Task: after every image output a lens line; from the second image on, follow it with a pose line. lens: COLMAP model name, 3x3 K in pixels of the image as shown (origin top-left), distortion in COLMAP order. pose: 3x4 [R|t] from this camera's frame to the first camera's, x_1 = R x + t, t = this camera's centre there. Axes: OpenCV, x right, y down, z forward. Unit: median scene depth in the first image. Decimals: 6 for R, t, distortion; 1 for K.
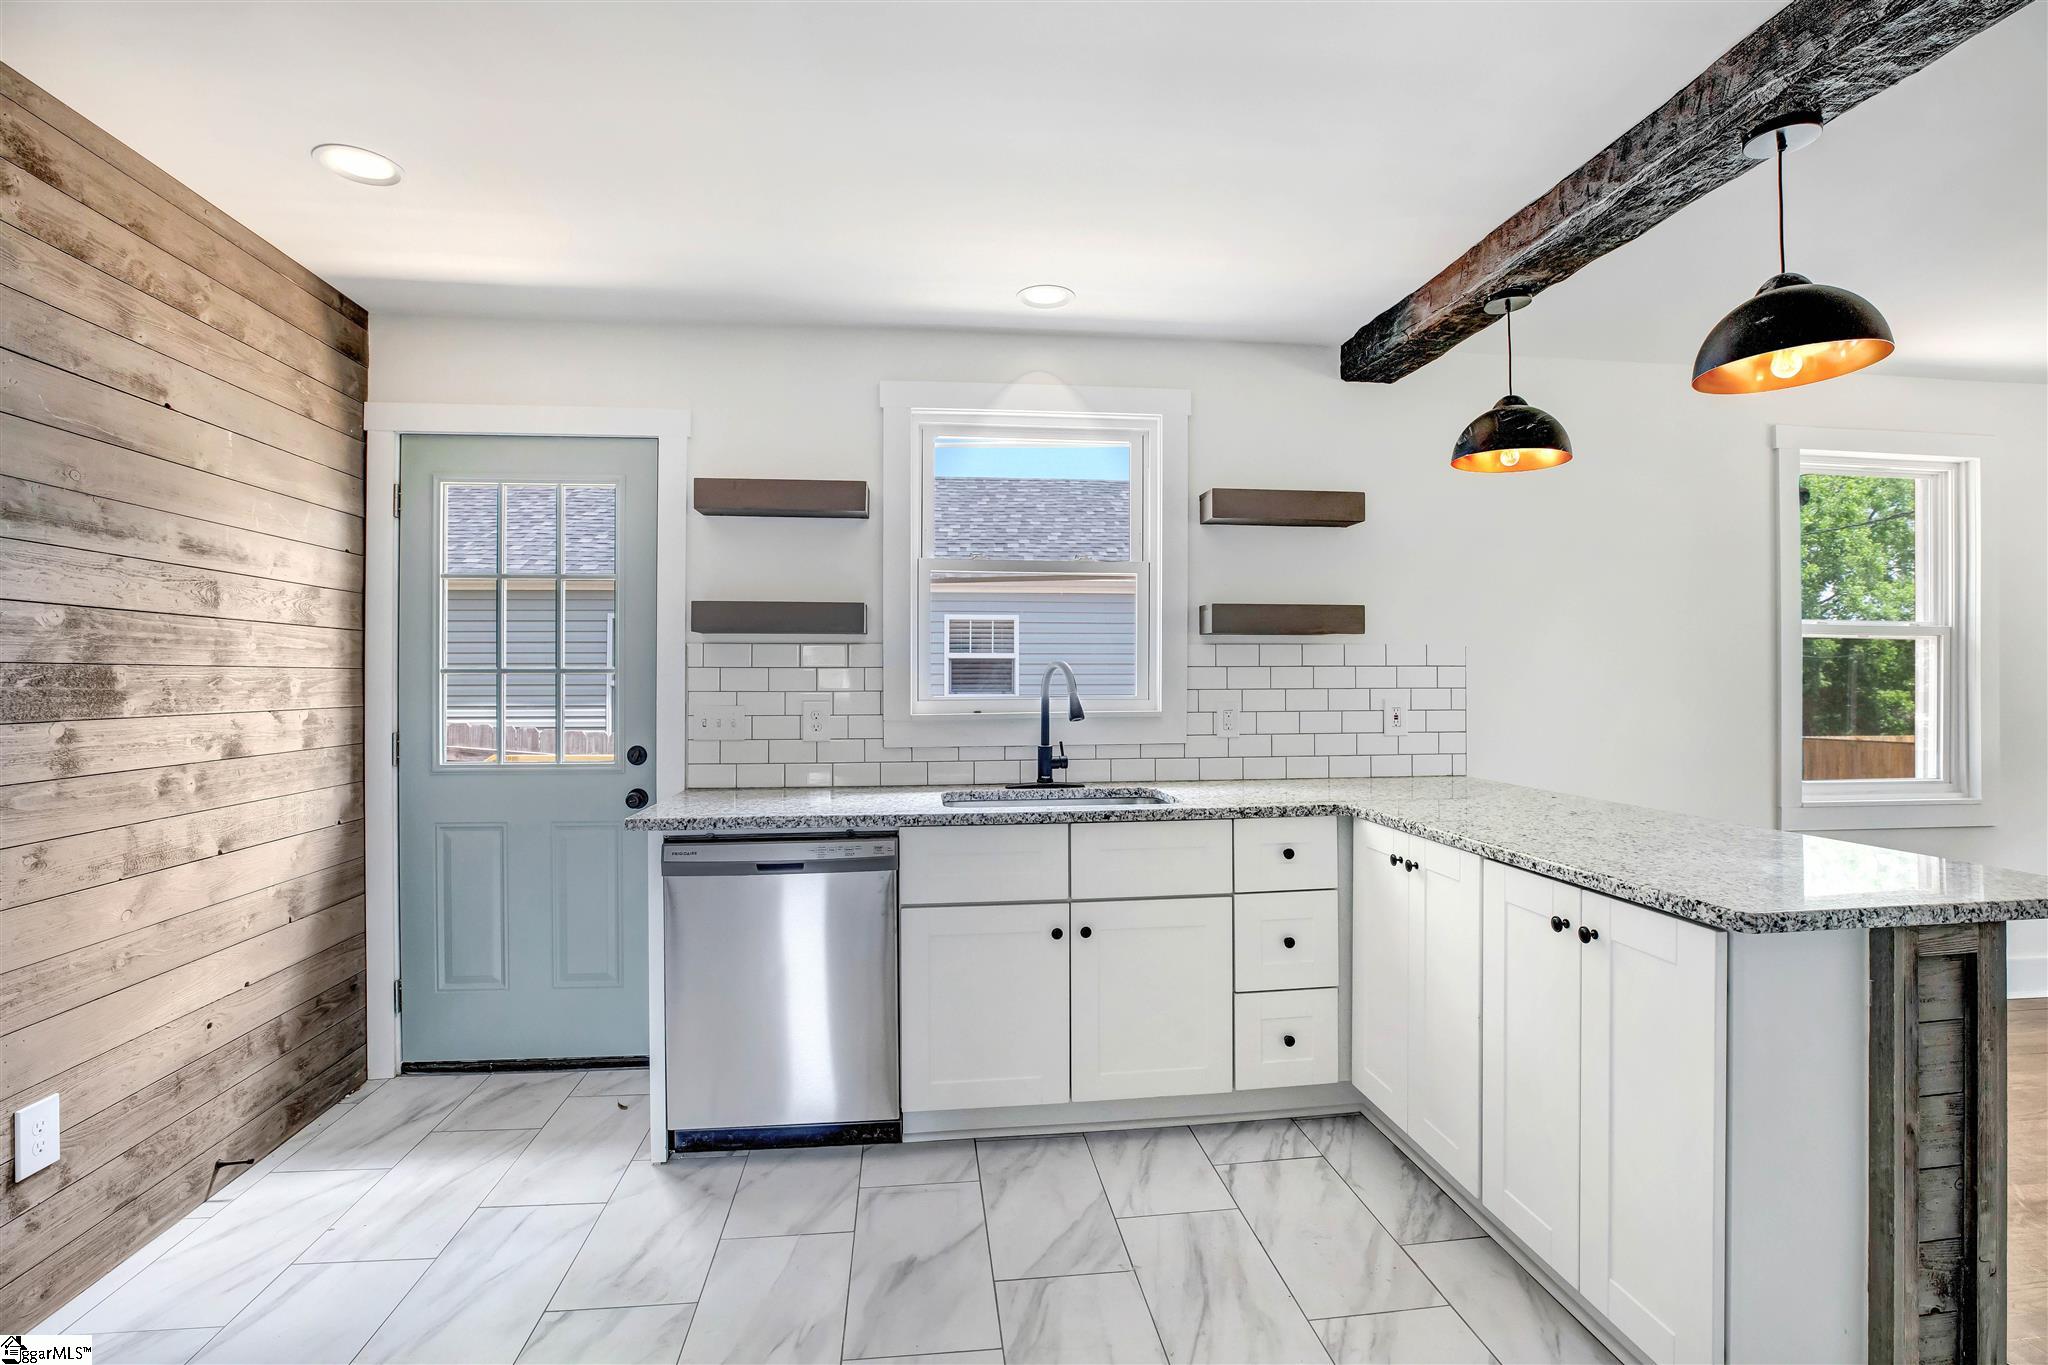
lens RADIAL K [[920.0, 0, 1024.0], [0, 920.0, 682.5], [0, 0, 1]] dist [-0.043454, 0.000688]
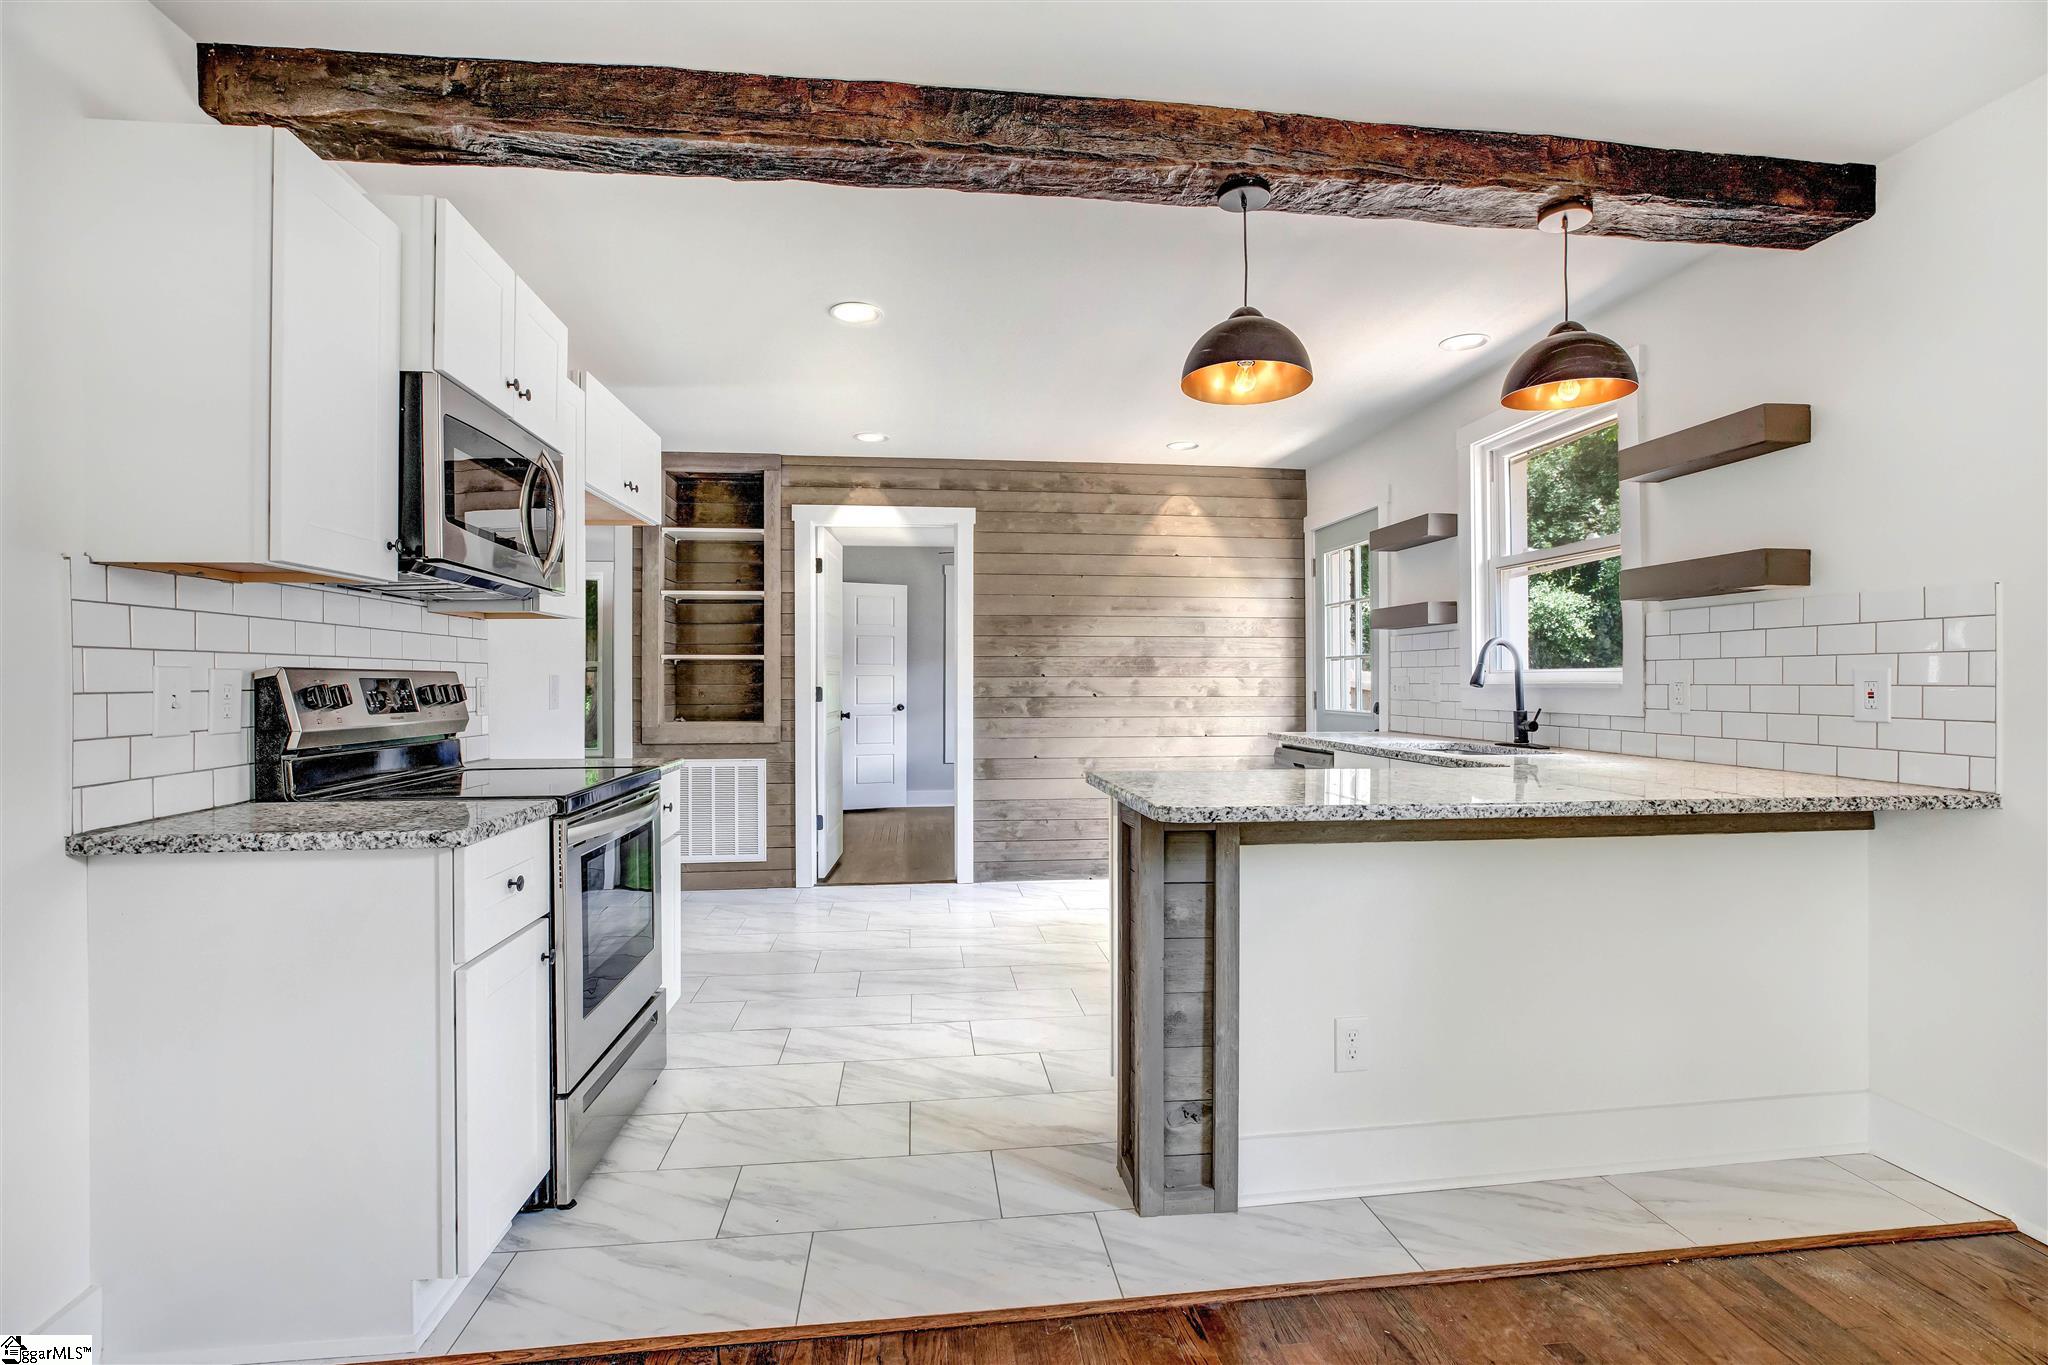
lens RADIAL K [[956.7, 0, 1024.0], [0, 956.7, 682.5], [0, 0, 1]] dist [-0.028515, -0.000032]
pose [[0.002877, 0.004449, -0.999986, 1.531864], [-0.002499, 0.999987, 0.004441, 0.036459], [0.999993, 0.002486, 0.002888, 0.465784]]
